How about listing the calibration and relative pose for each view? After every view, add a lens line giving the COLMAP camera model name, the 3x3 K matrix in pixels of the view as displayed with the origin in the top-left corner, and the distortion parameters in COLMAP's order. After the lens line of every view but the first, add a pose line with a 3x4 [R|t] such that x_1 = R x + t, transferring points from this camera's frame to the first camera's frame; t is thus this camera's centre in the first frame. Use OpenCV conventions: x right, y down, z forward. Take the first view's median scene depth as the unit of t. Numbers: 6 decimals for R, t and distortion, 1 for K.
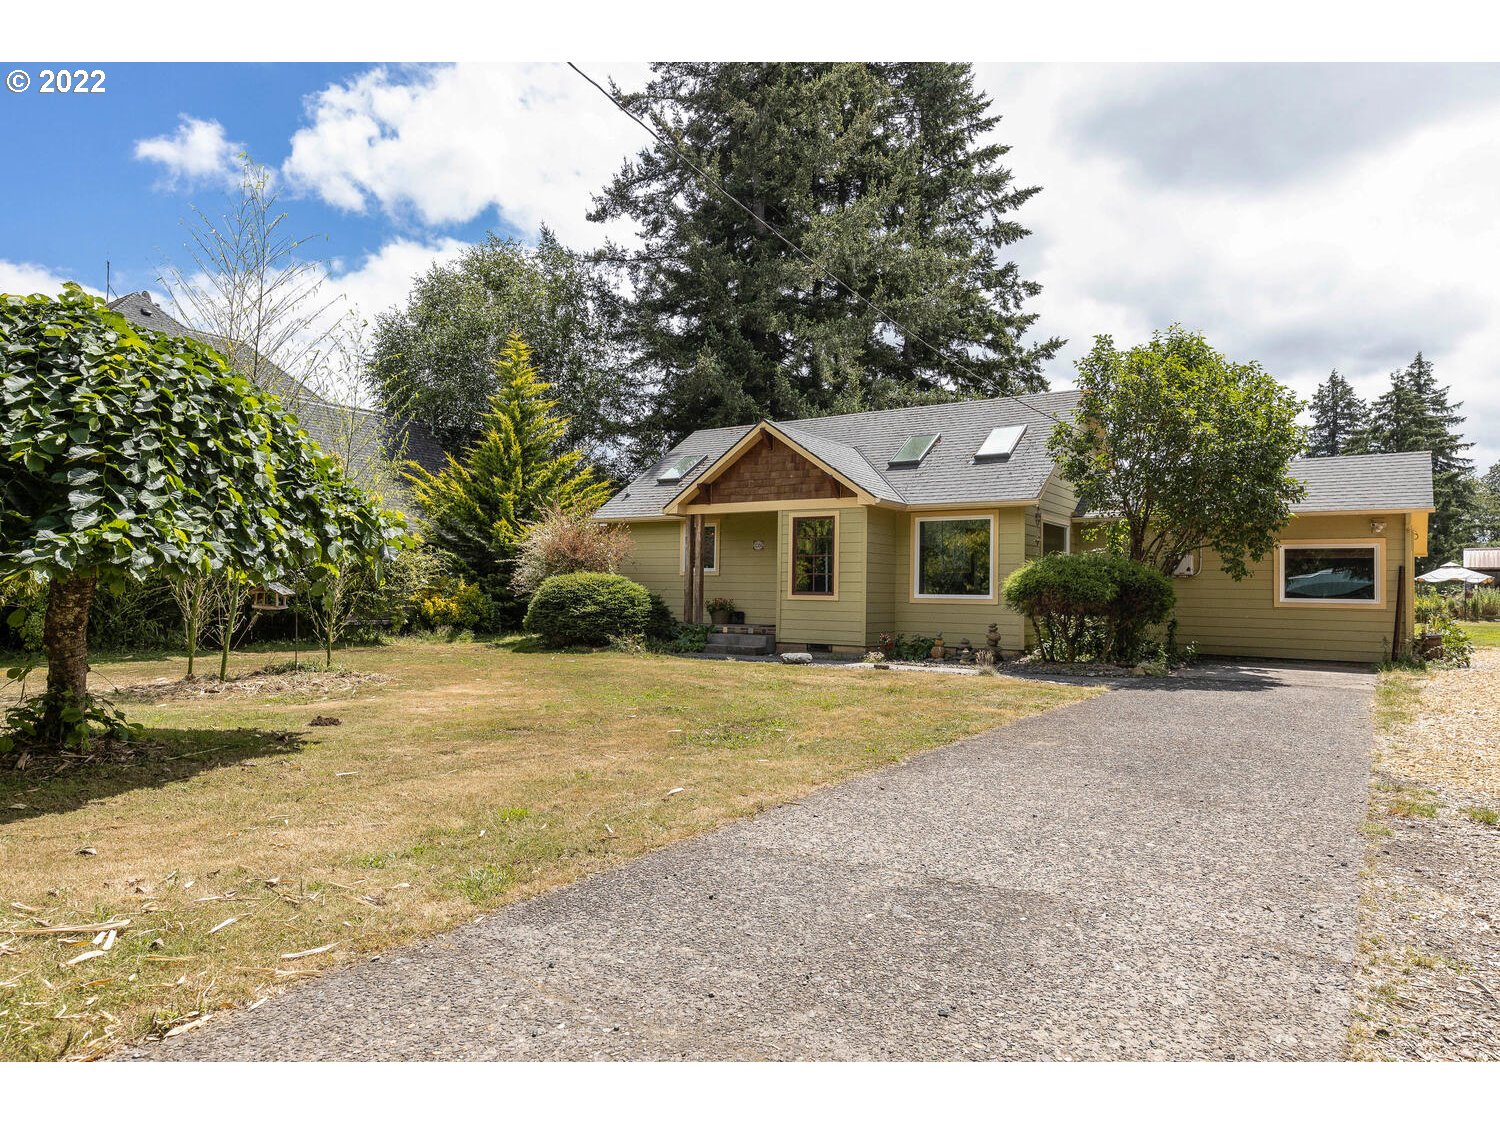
lens RADIAL K [[869.5, 0, 830.2], [0, 869.5, 564.2], [0, 0, 1]] dist [0.001439, -0.000506]
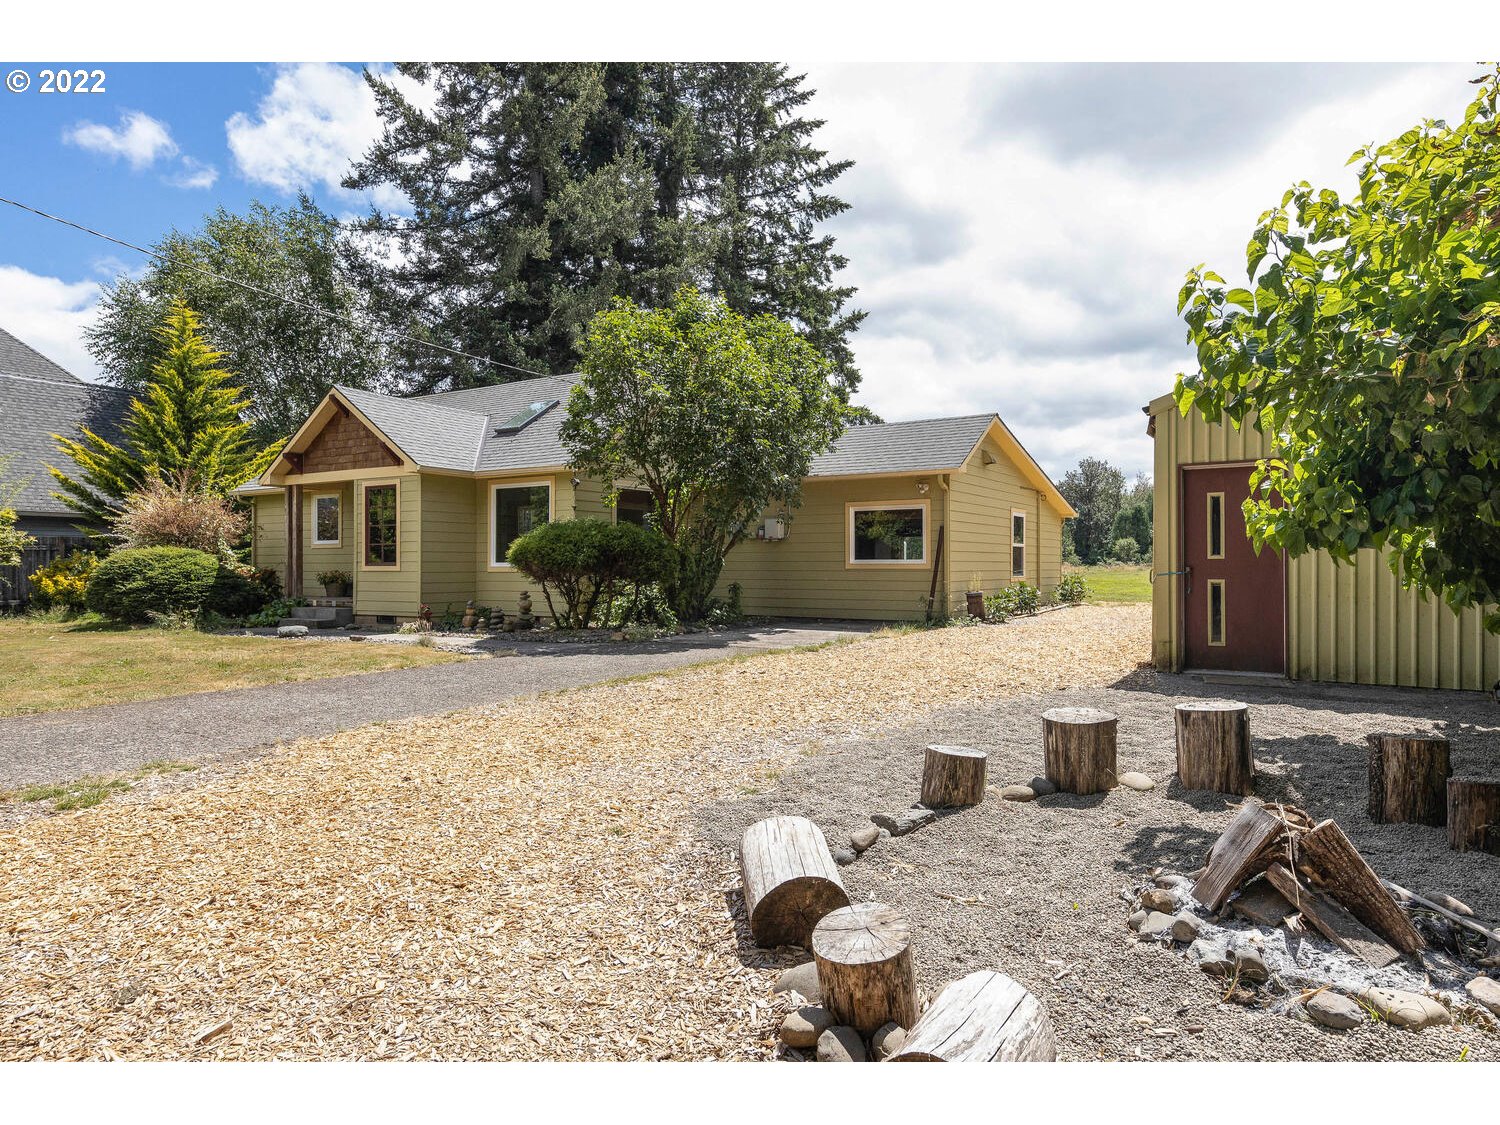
lens RADIAL K [[838.0, 0, 835.9], [0, 838.0, 560.7], [0, 0, 1]] dist [0.002631, 0.000093]
pose [[0.997867, -0.018702, 0.062550, 0.214202], [0.016841, 0.999403, 0.030155, 0.004927], [-0.063077, -0.029038, 0.997586, 0.013537]]
